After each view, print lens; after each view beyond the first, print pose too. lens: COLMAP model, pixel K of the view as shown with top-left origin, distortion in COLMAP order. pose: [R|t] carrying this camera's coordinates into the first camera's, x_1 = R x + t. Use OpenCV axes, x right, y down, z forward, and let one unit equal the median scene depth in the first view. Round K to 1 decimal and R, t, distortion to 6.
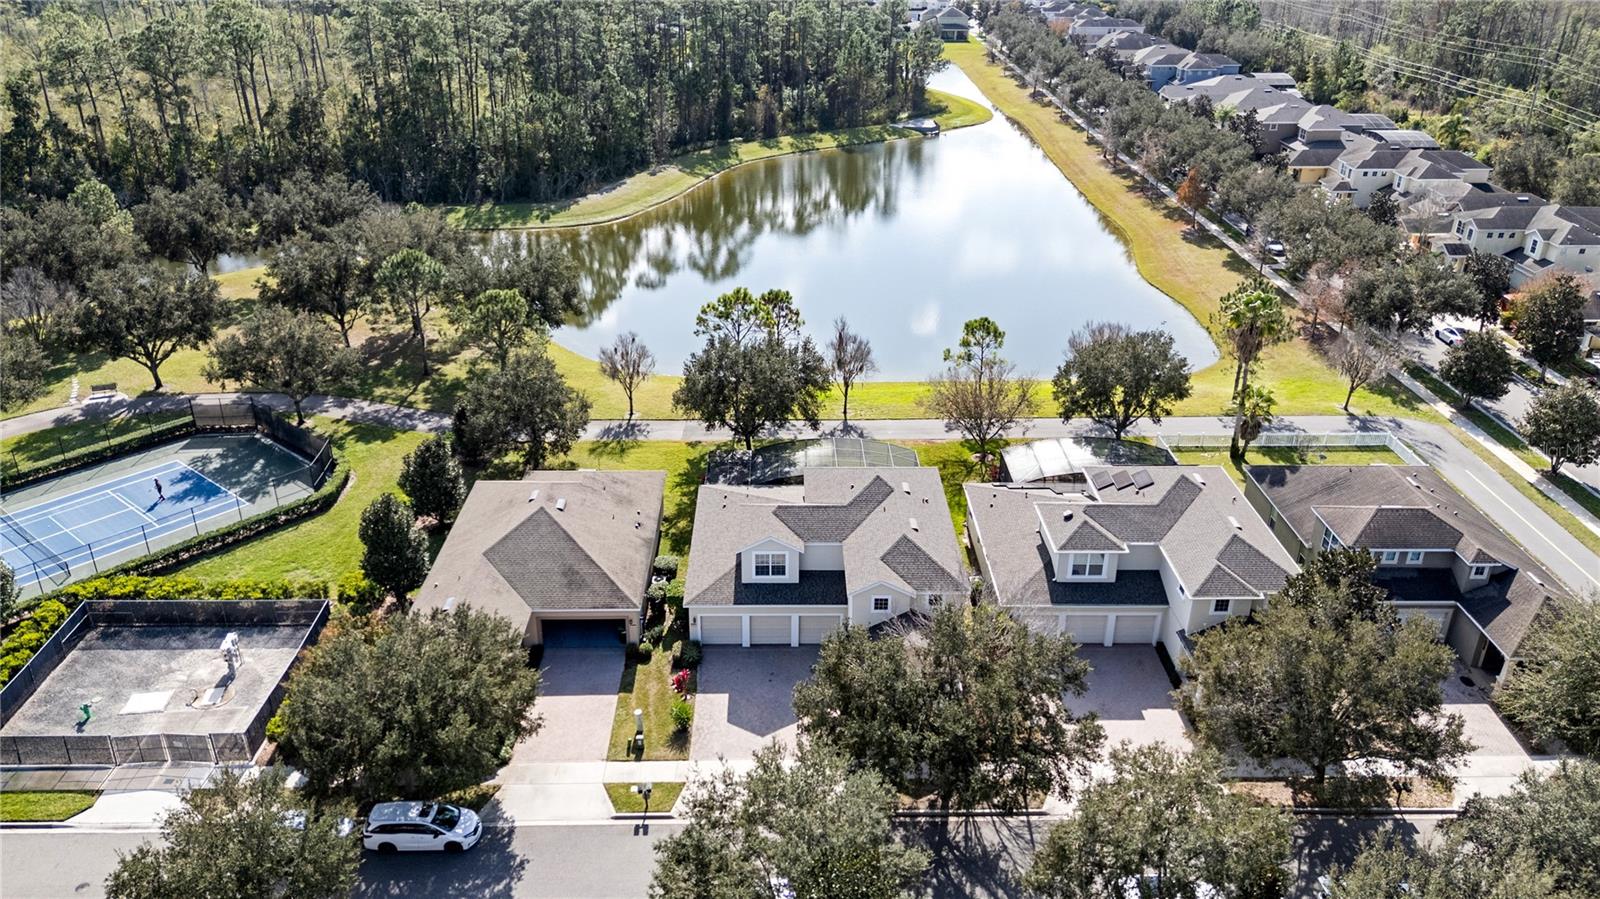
lens RADIAL K [[1163.4, 0, 800.0], [0, 1163.4, 449.5], [0, 0, 1]] dist [0.235983, -0.587026]
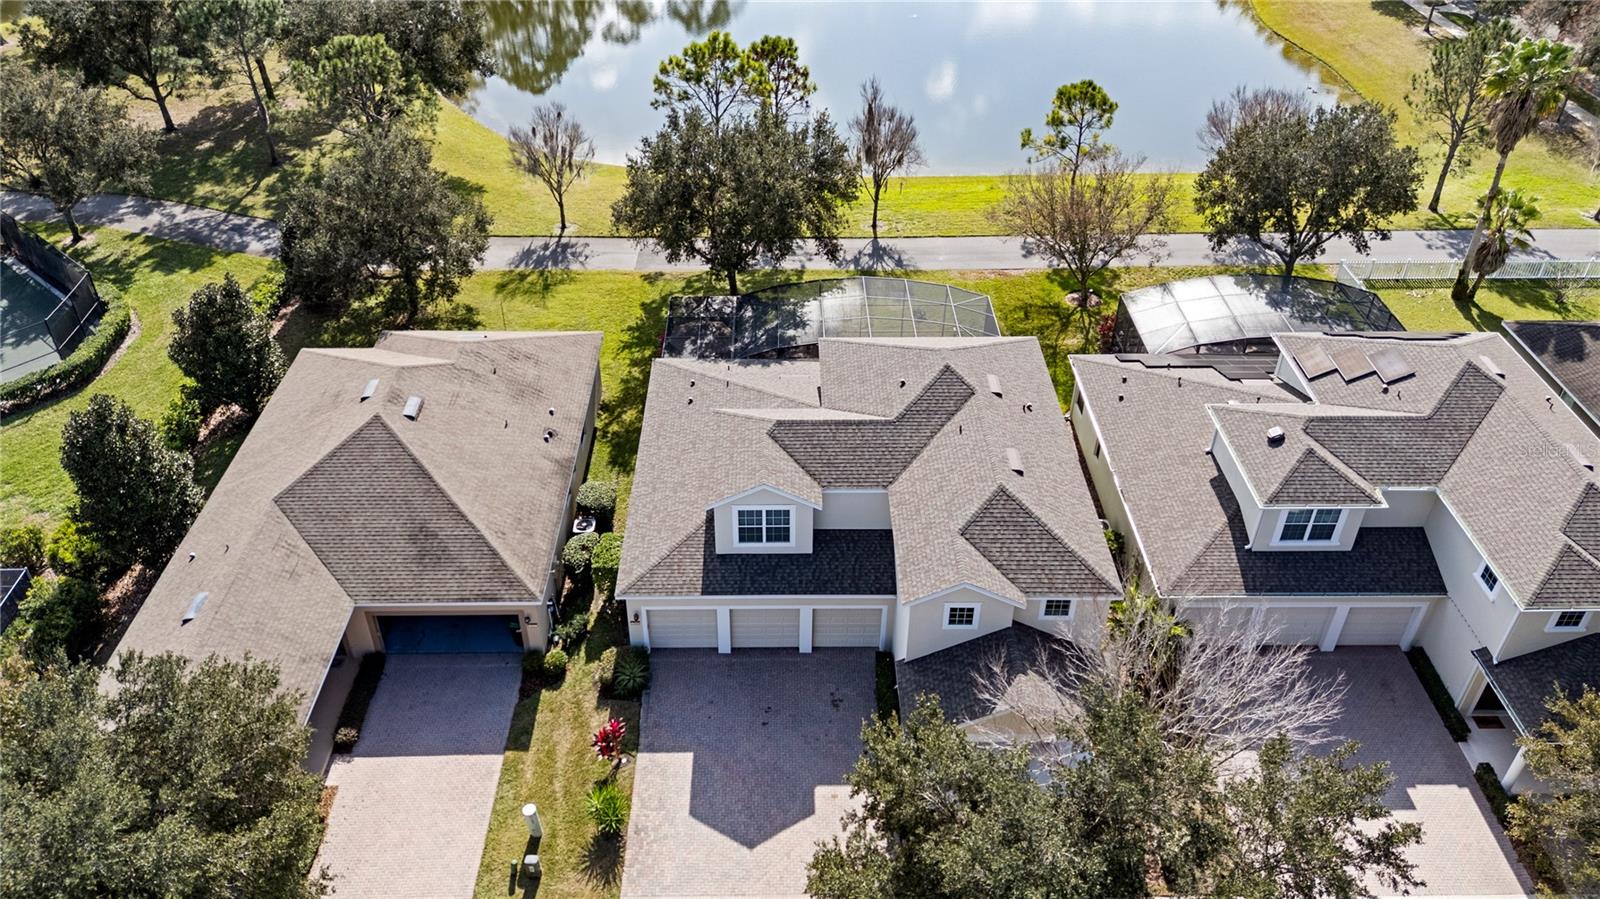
lens RADIAL K [[1169.2, 0, 803.3], [0, 1169.2, 448.9], [0, 0, 1]] dist [0.104874, -0.116029]
pose [[0.999998, 0.000776, 0.001945, -0.005388], [-0.001129, 0.982002, 0.188868, -0.038110], [-0.001764, -0.188870, 0.982001, 0.335882]]
